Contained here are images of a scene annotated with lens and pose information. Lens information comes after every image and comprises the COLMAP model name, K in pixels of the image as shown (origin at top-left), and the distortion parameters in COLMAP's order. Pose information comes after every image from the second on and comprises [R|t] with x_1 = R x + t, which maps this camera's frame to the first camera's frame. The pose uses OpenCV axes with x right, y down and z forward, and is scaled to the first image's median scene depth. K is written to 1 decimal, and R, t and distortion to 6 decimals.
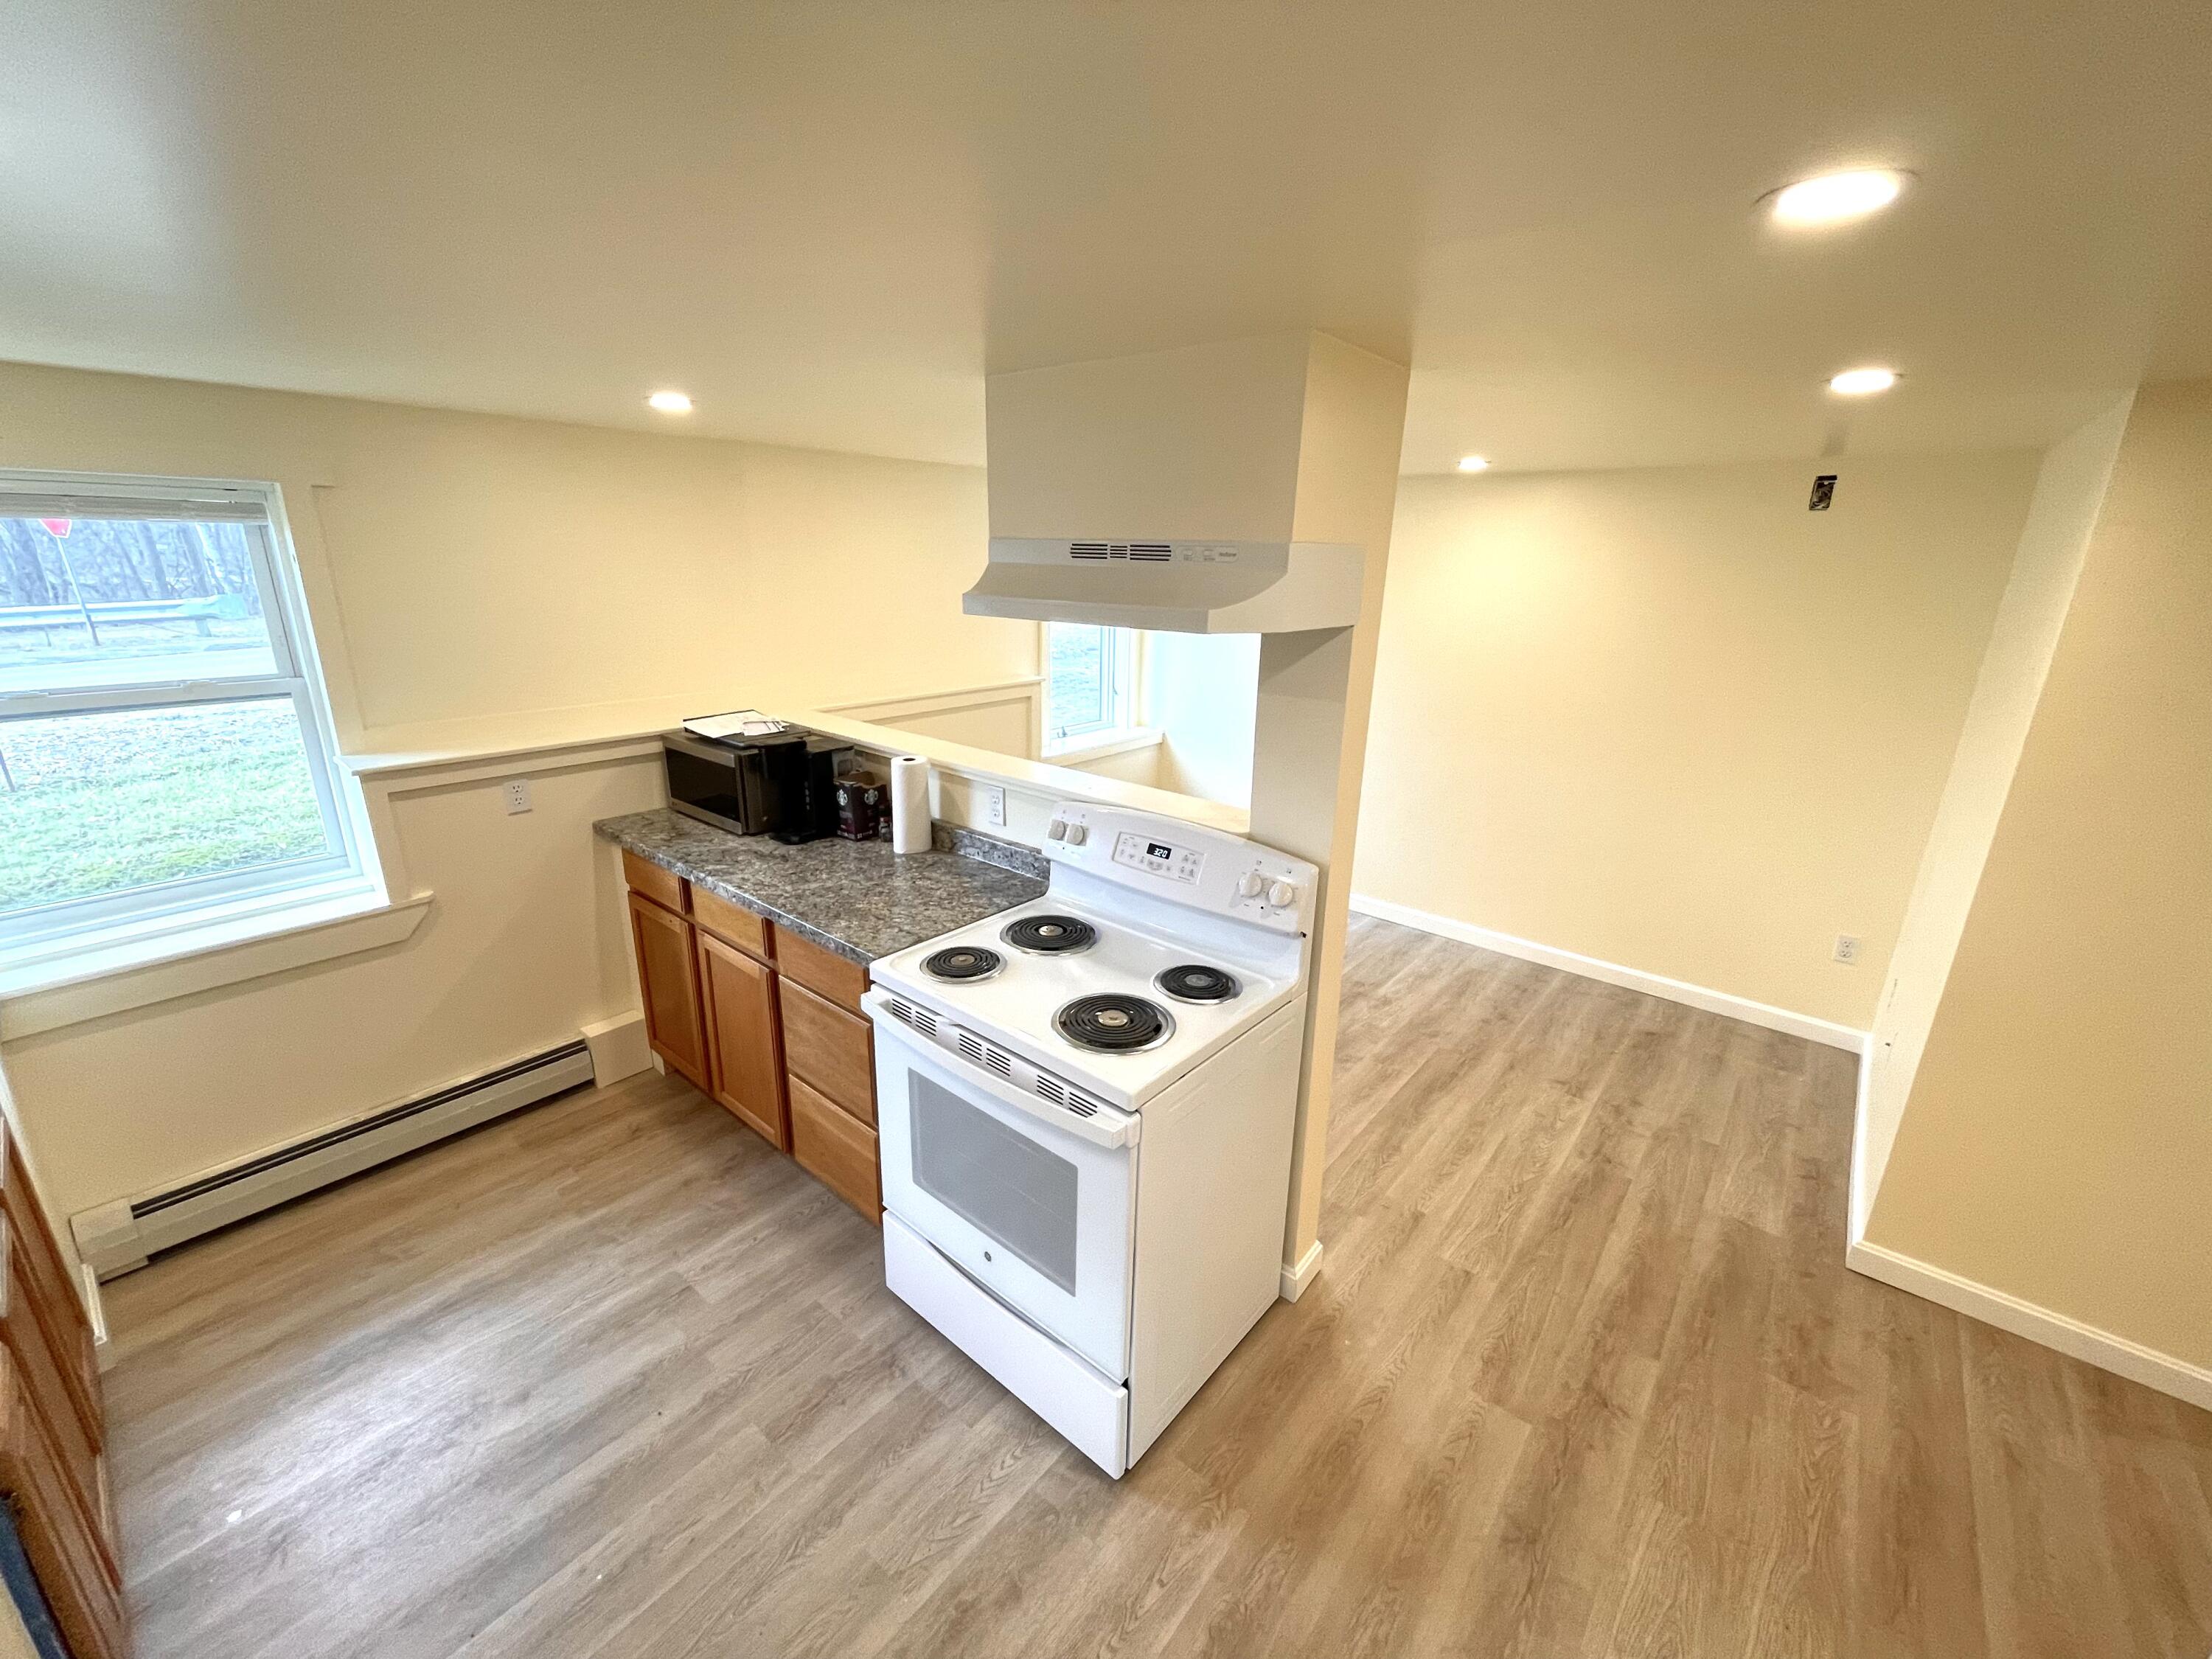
lens RADIAL K [[903.9, 0, 1095.7], [0, 903.9, 827.7], [0, 0, 1]] dist [-0.005629, 0.002146]
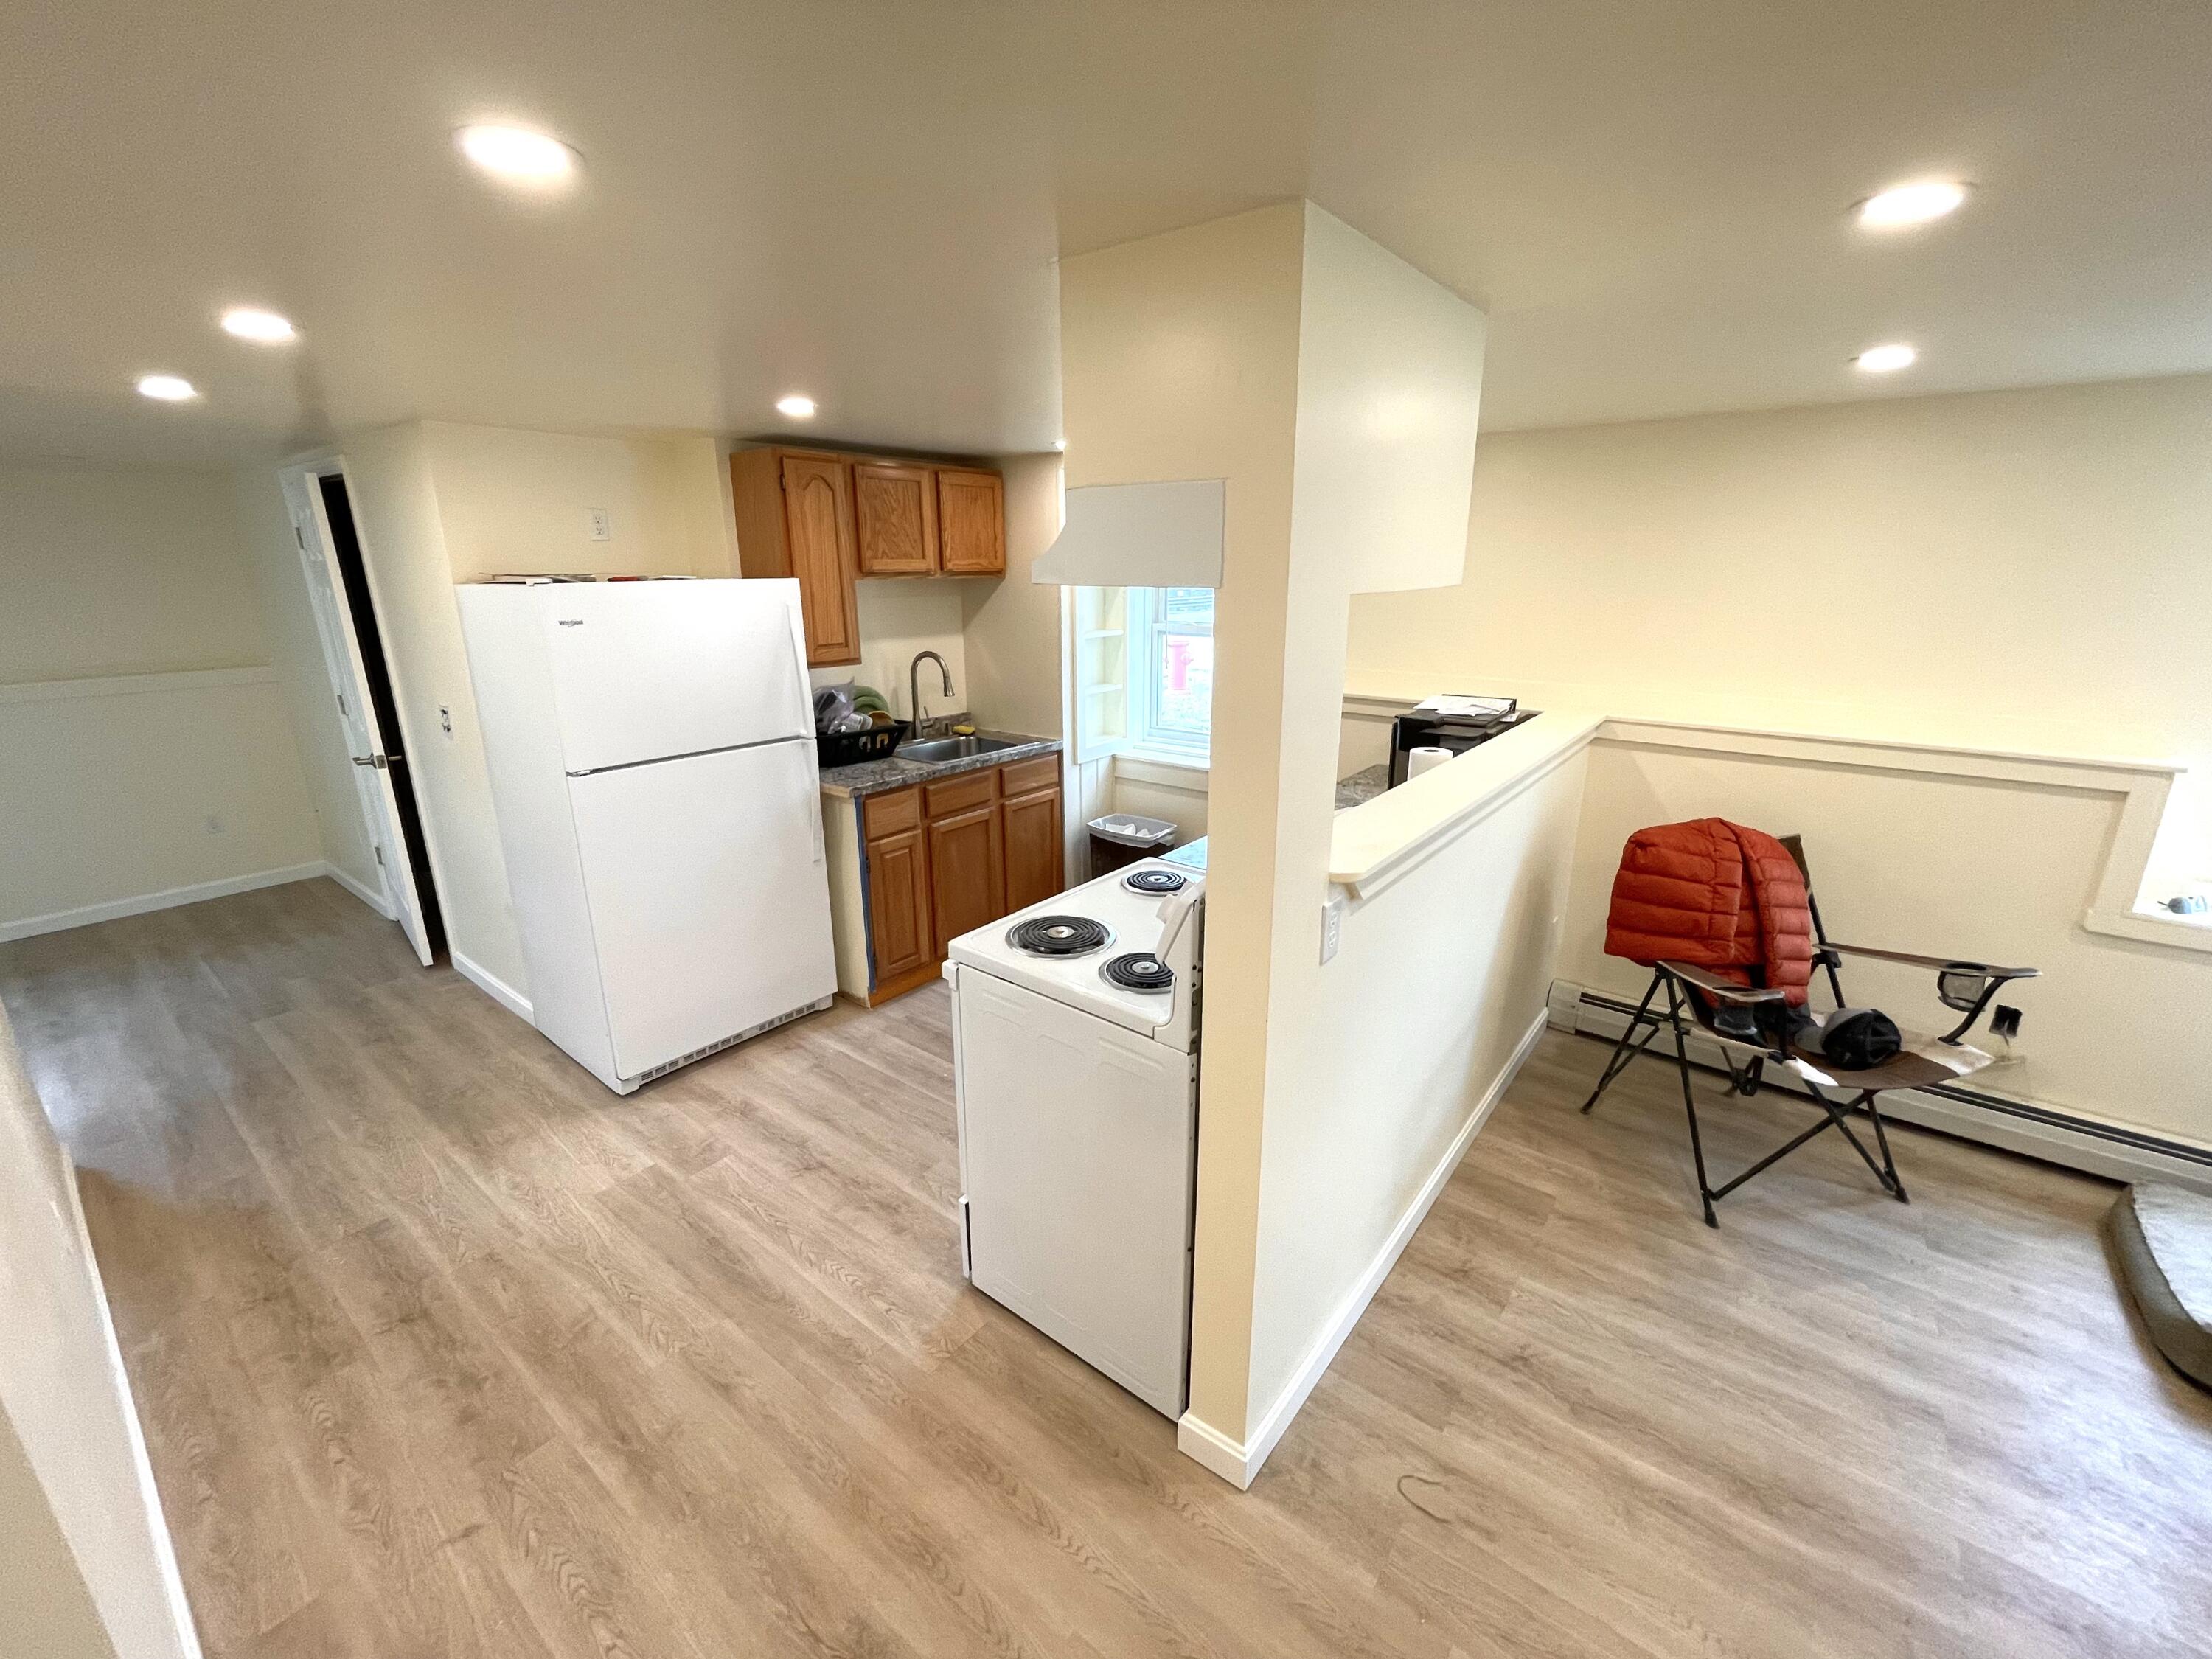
lens RADIAL K [[903.9, 0, 1101.2], [0, 903.9, 831.4], [0, 0, 1]] dist [-0.005629, 0.002146]
pose [[0.032389, 0.266464, -0.963301, 1.007039], [-0.288377, 0.925308, 0.246258, -0.185427], [0.956969, 0.269818, 0.106812, 0.843715]]
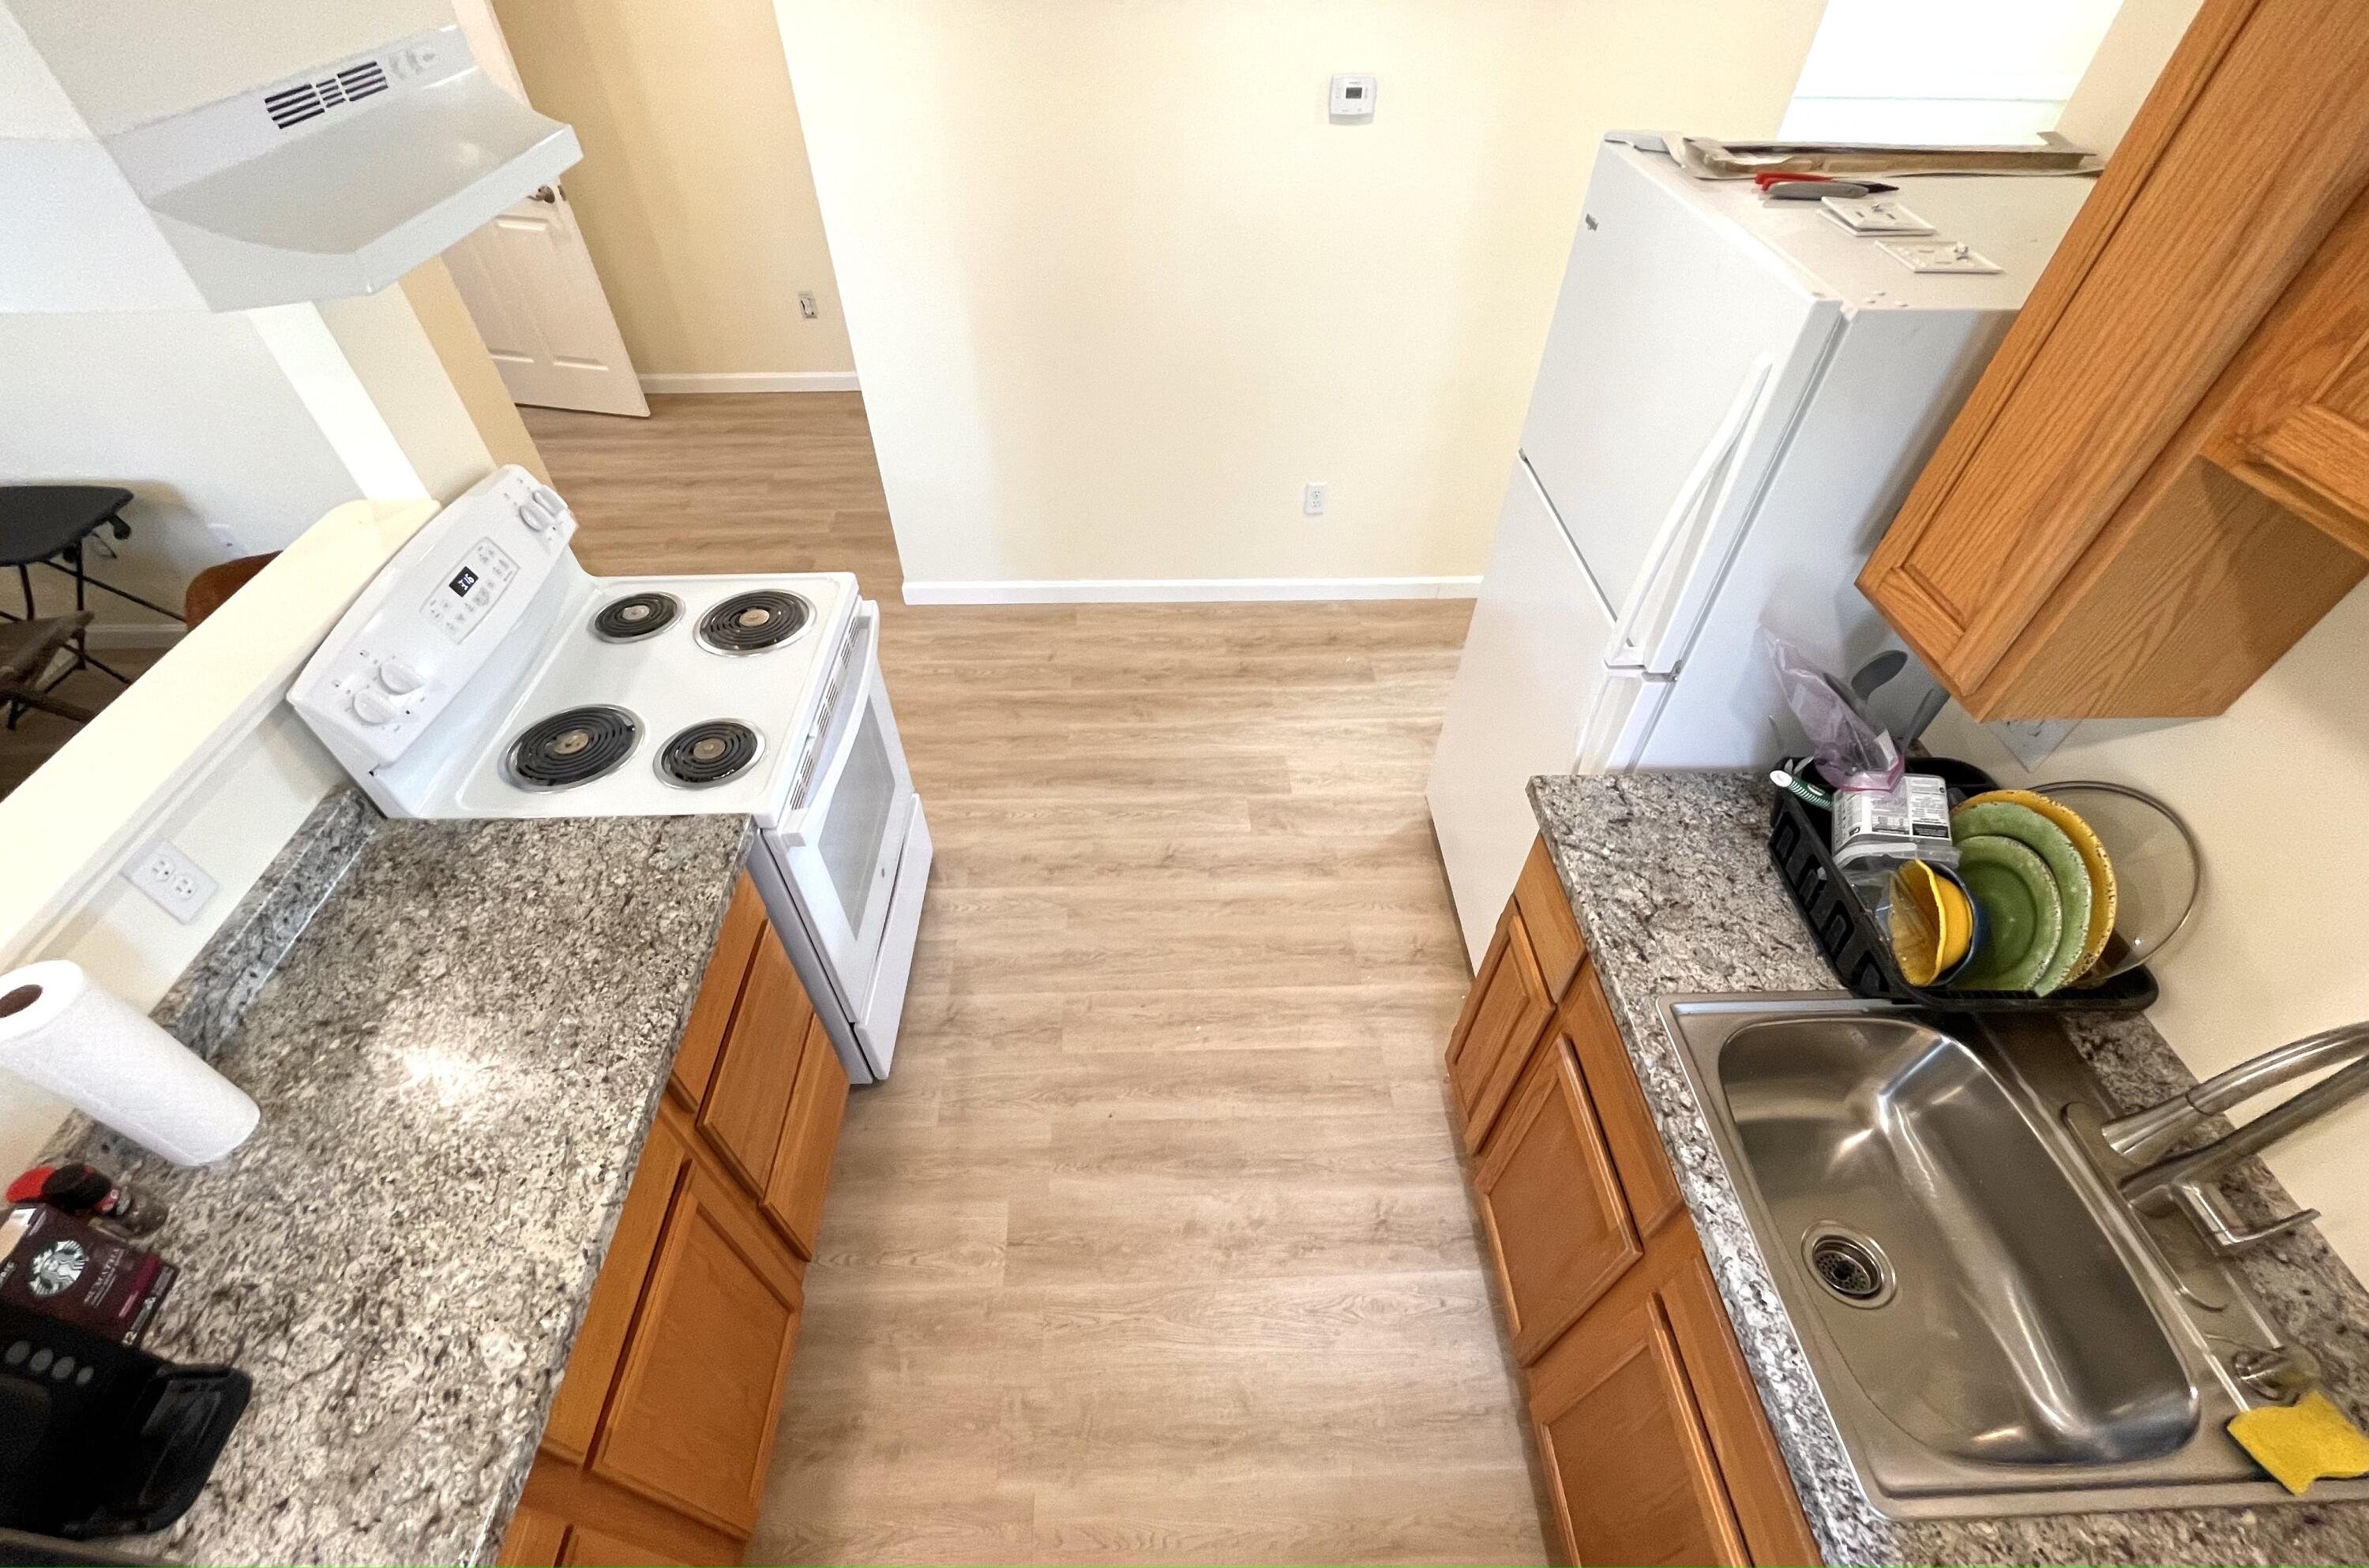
lens RADIAL K [[958.6, 0, 1170.7], [0, 958.6, 882.1], [0, 0, 1]] dist [-0.004120, -0.000192]
pose [[-0.668649, -0.571197, 0.476070, -0.945544], [0.203967, 0.474790, 0.856138, -0.465699], [-0.715057, 0.669558, -0.200962, 1.019454]]
